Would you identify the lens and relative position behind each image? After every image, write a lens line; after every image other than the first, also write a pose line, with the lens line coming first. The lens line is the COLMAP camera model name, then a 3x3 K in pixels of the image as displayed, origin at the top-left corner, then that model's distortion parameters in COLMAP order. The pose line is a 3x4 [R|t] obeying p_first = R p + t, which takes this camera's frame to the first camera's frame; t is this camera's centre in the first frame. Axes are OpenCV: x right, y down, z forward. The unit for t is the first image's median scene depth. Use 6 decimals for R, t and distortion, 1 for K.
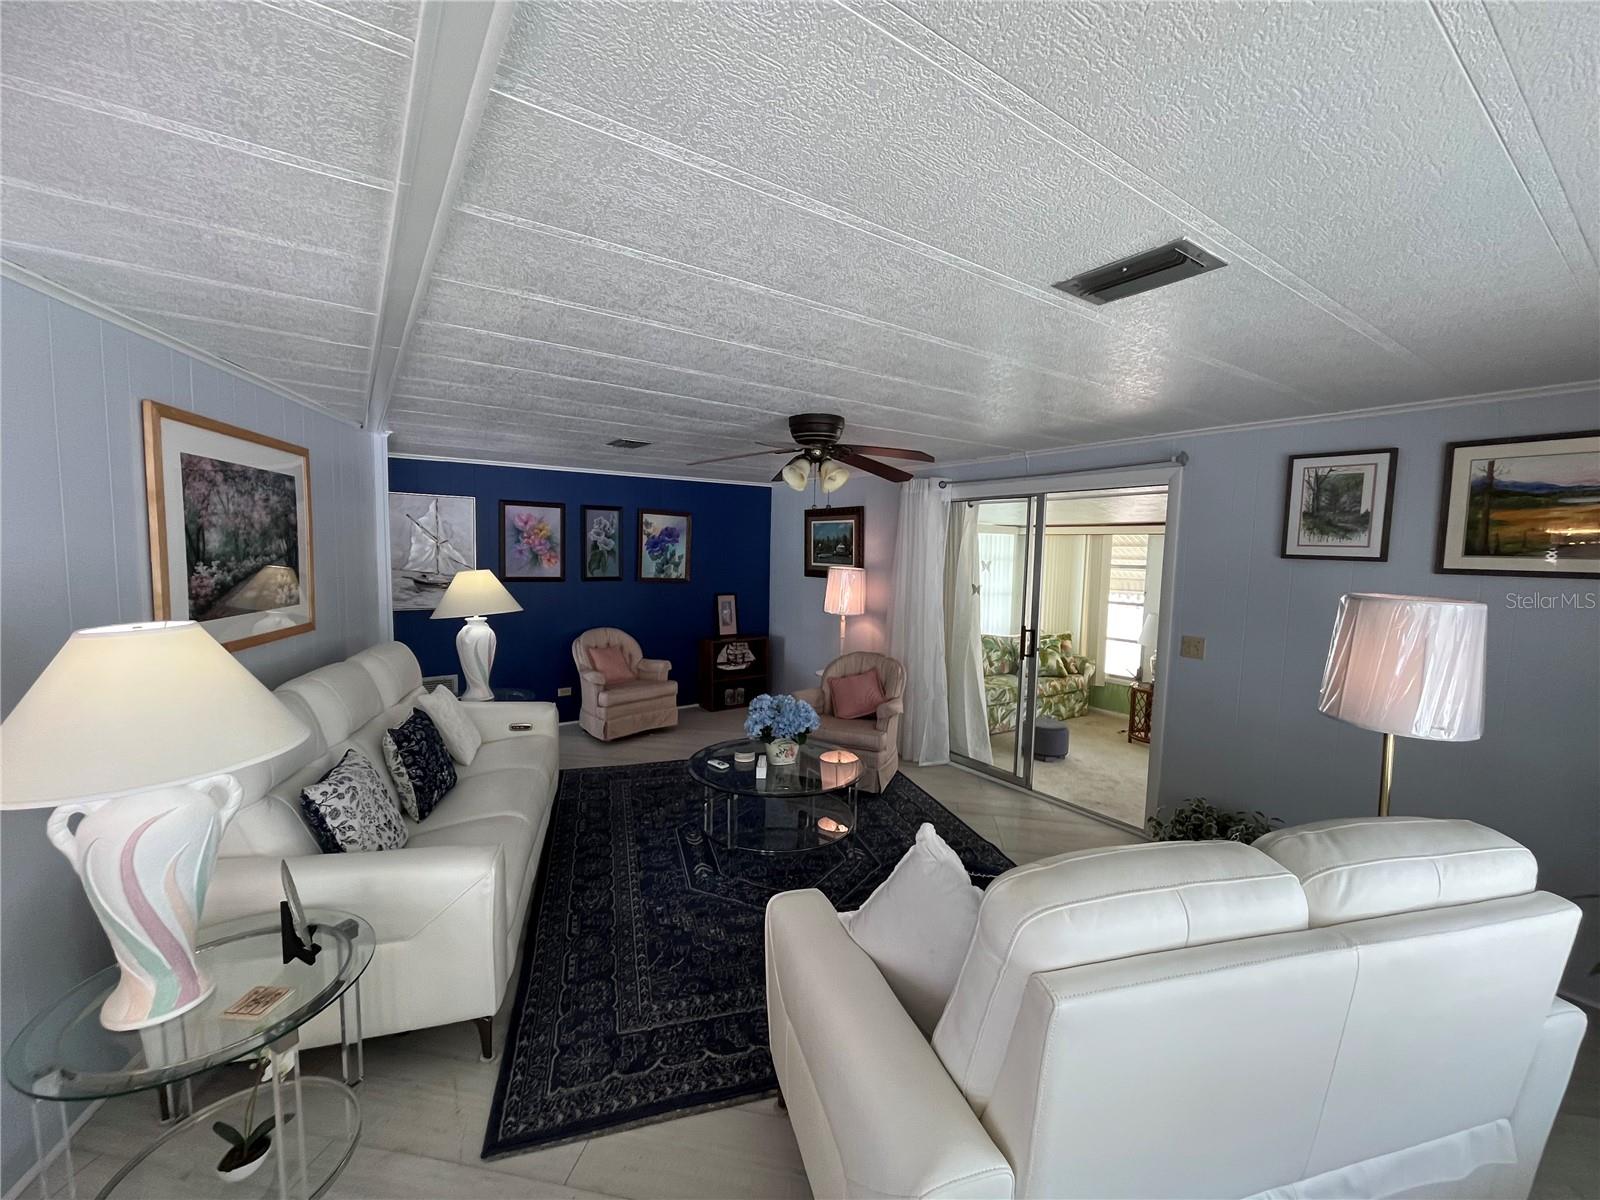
lens RADIAL K [[645.1, 0, 797.3], [0, 645.1, 600.3], [0, 0, 1]] dist [-0.003328, -0.000059]
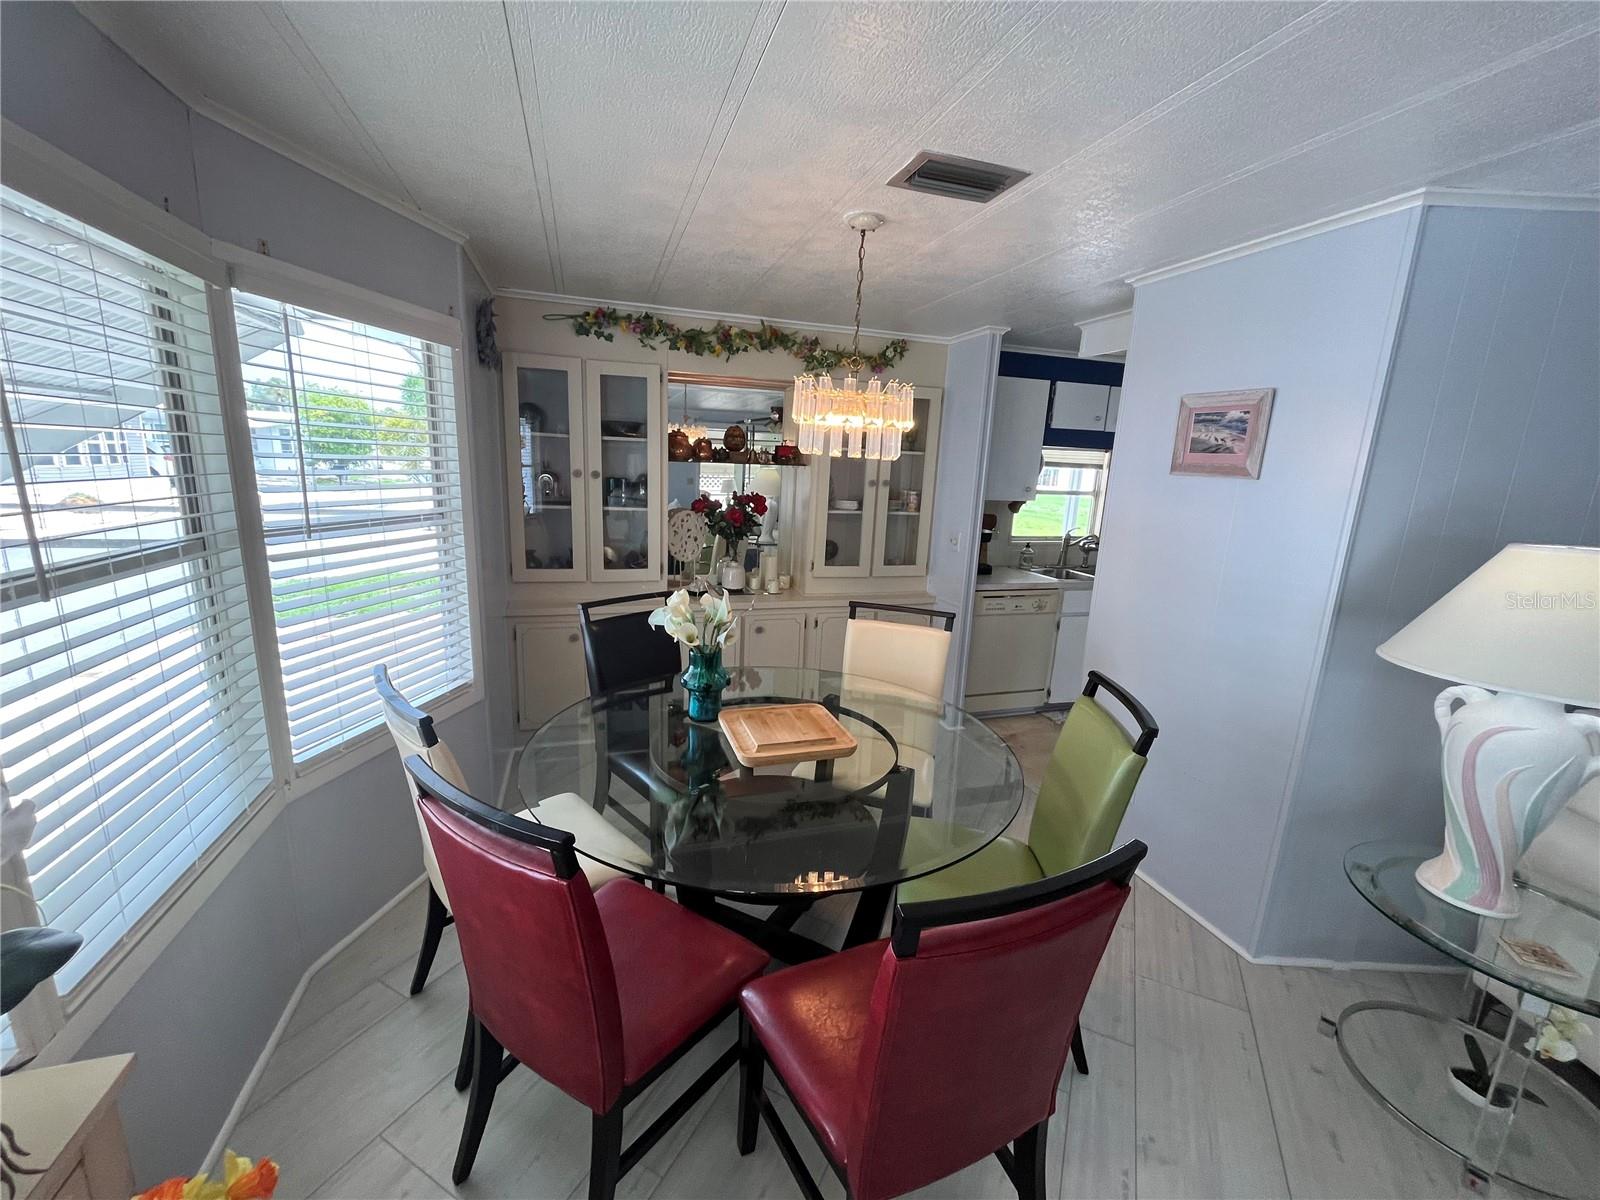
lens RADIAL K [[645.1, 0, 799.9], [0, 645.1, 603.0], [0, 0, 1]] dist [-0.003328, -0.000059]
pose [[-0.285855, 0.177369, -0.941715, 0.087964], [-0.126875, 0.967064, 0.220656, 0.017527], [0.949837, 0.182556, -0.253936, 0.038270]]
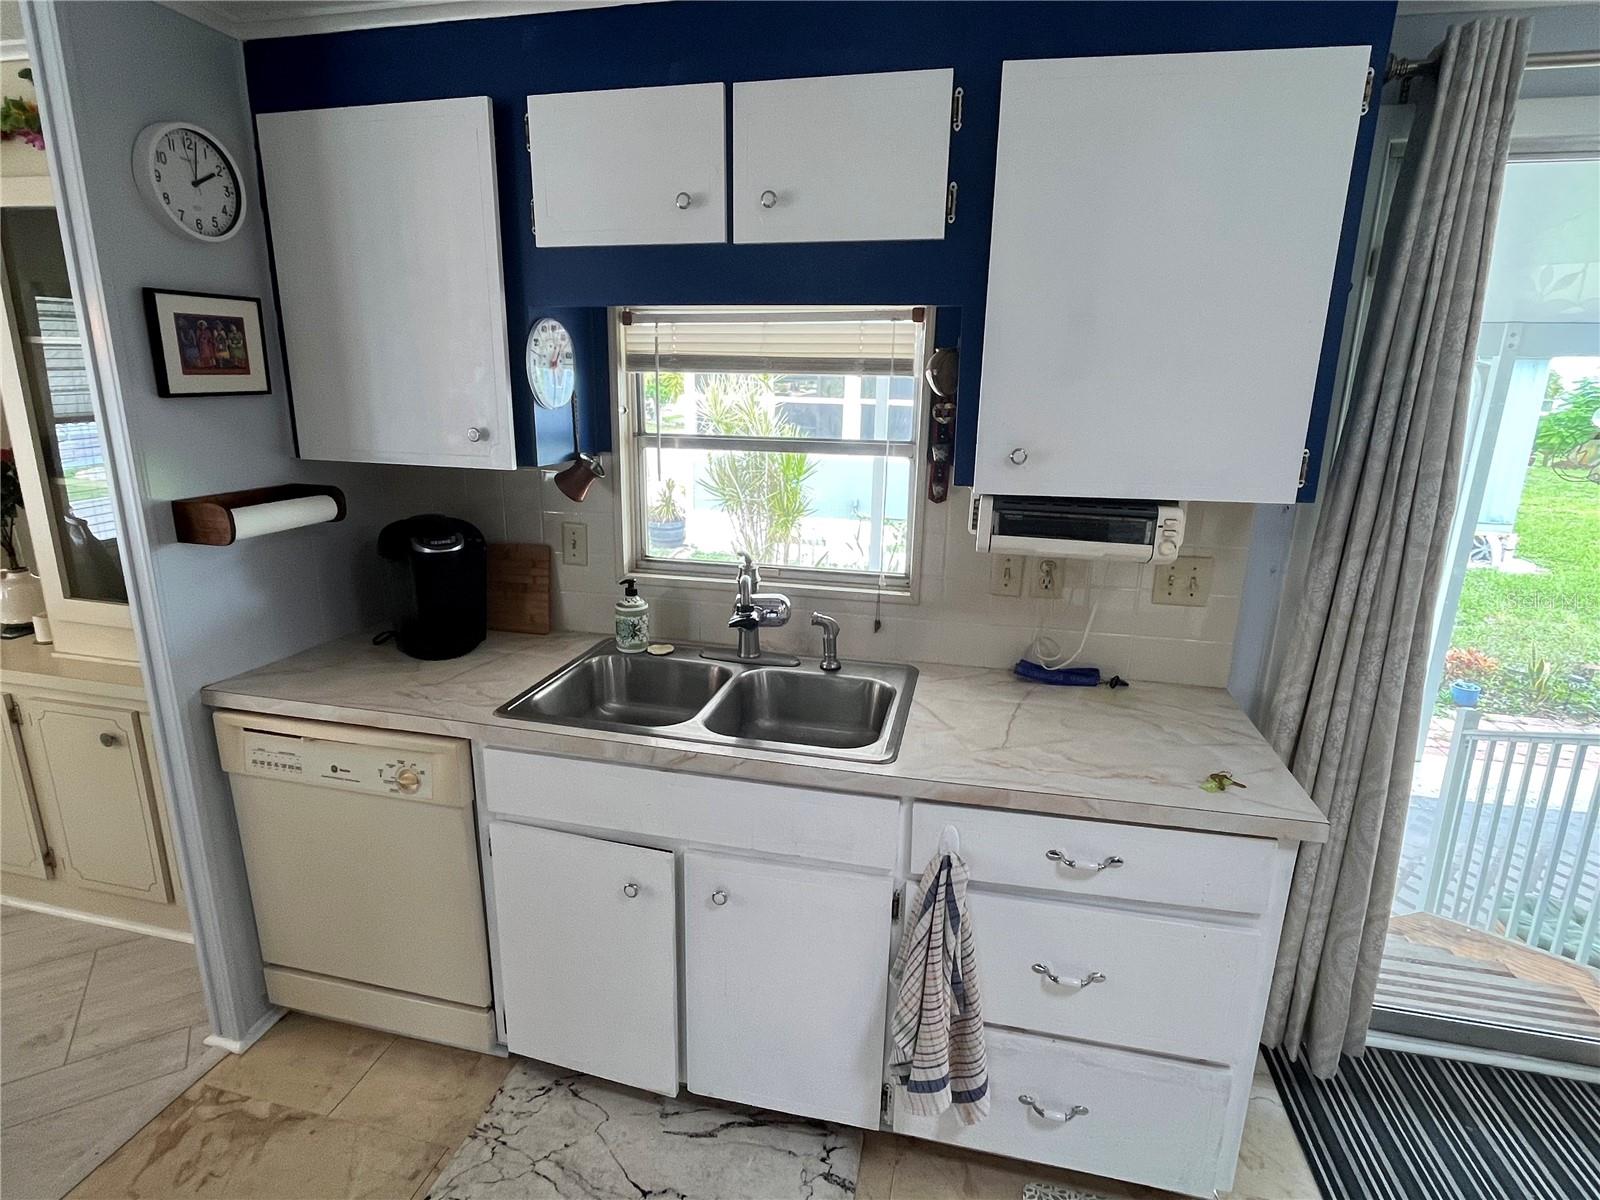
lens RADIAL K [[829.0, 0, 801.9], [0, 829.0, 593.3], [0, 0, 1]] dist [-0.001660, -0.001477]
pose [[-0.744535, 0.132798, -0.654242, -0.757259], [-0.088351, 0.951794, 0.293739, -0.038934], [0.661711, 0.276502, -0.696911, 0.502684]]
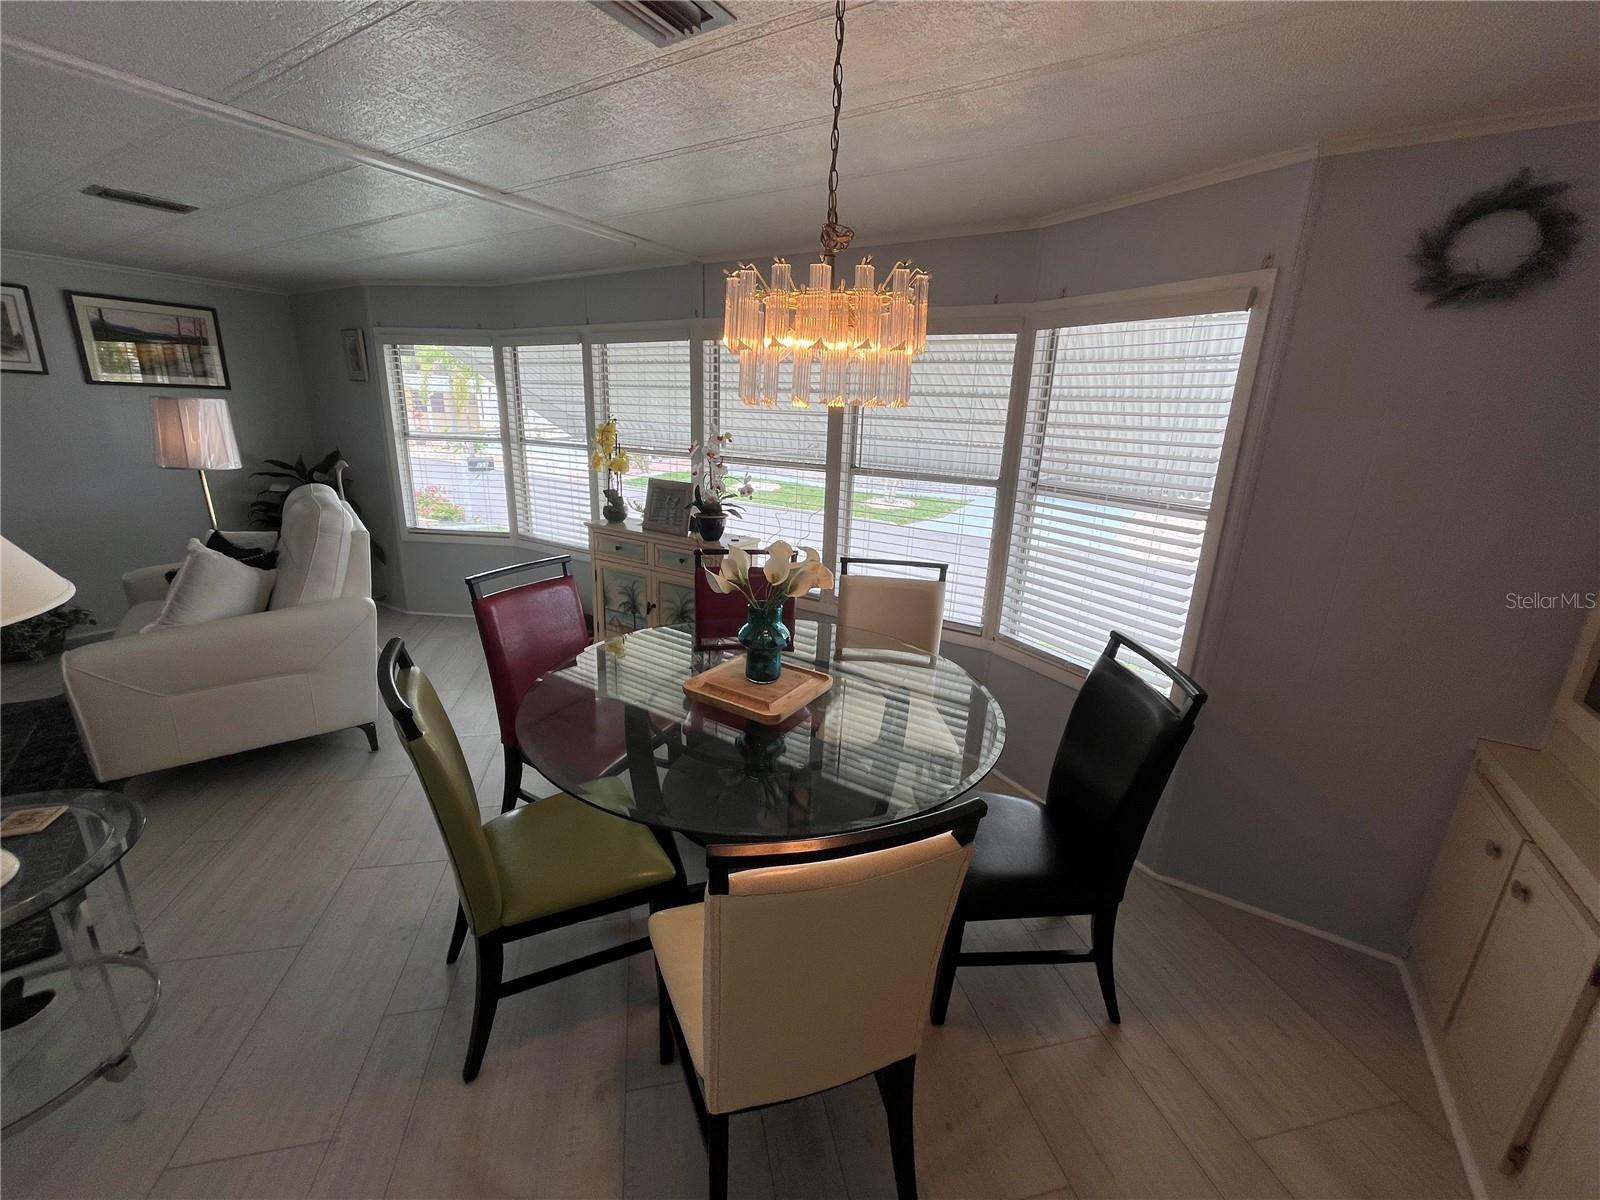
lens RADIAL K [[645.1, 0, 798.1], [0, 645.1, 599.3], [0, 0, 1]] dist [-0.003328, -0.000059]
pose [[-0.389318, -0.286578, 0.875388, -0.671997], [0.033296, 0.945370, 0.324296, 0.001372], [-0.920502, 0.155401, -0.358507, 0.058639]]
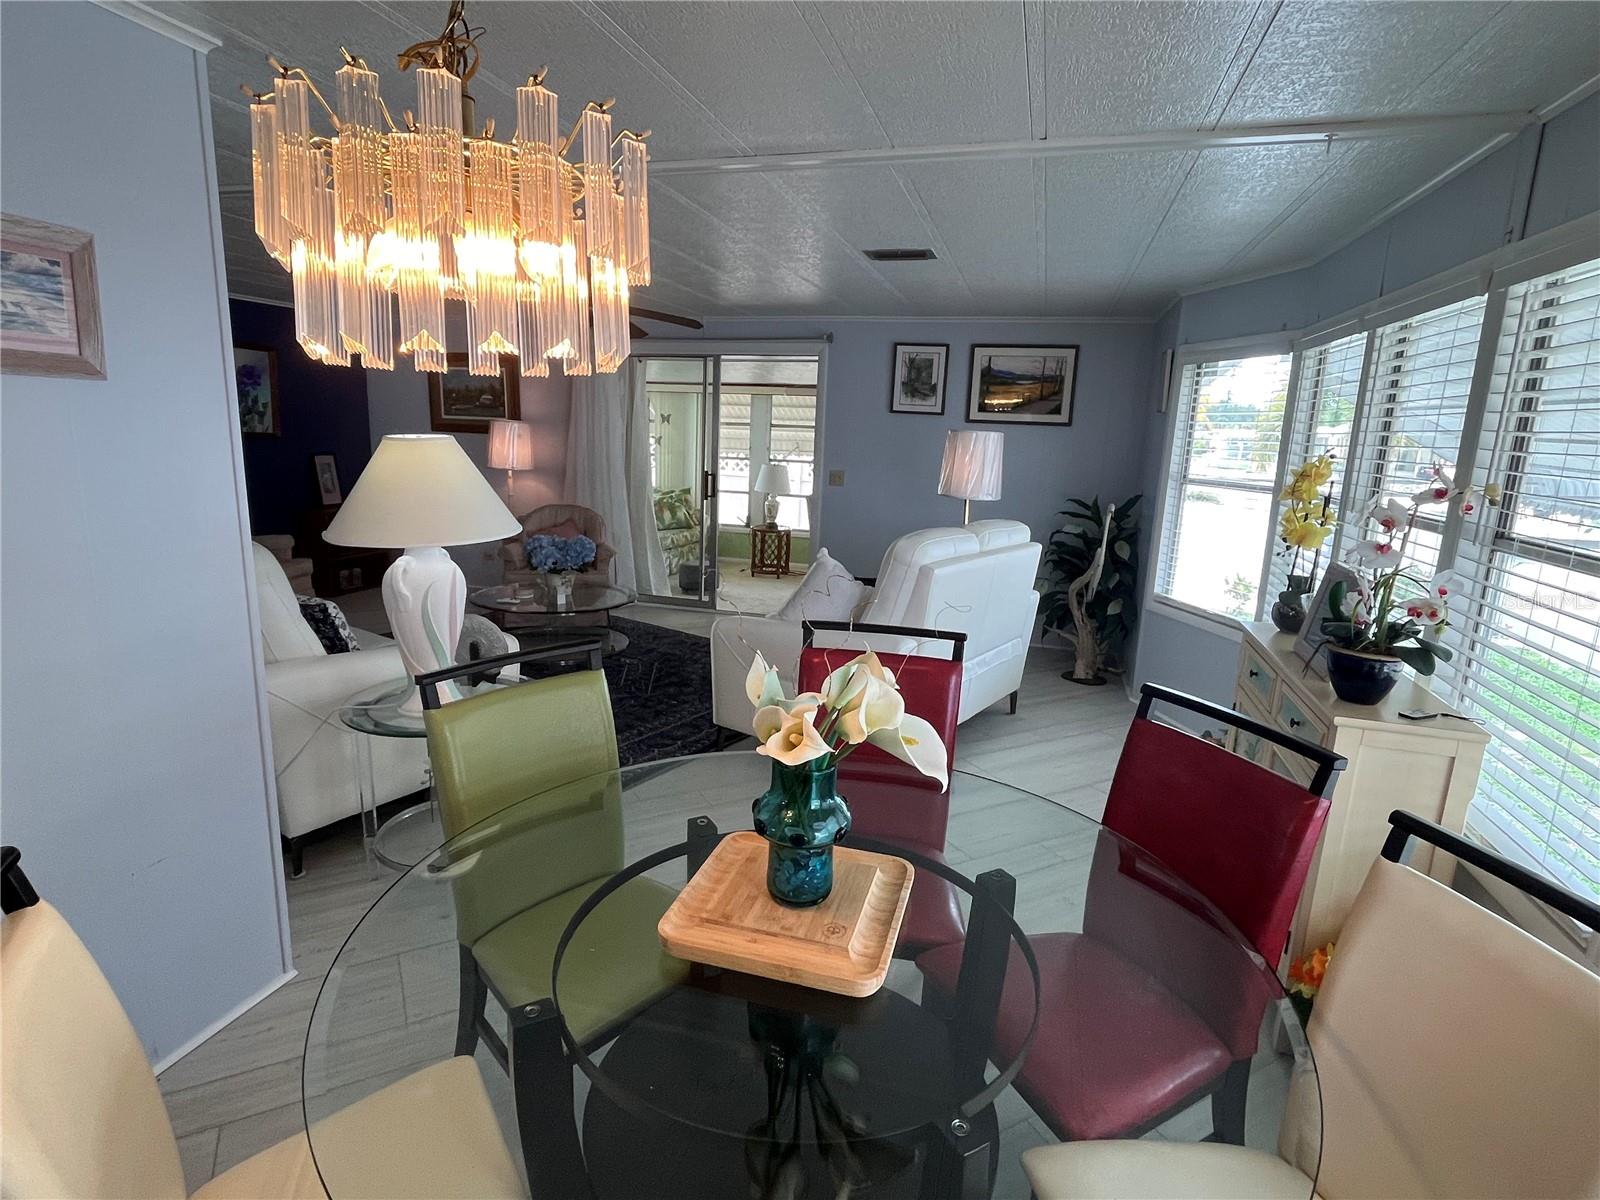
lens RADIAL K [[829.0, 0, 798.8], [0, 829.0, 597.1], [0, 0, 1]] dist [-0.001660, -0.001477]
pose [[0.777586, -0.118581, 0.617494, -0.468321], [0.029880, 0.987915, 0.152088, 0.041917], [-0.628066, -0.099810, 0.771732, -0.283820]]
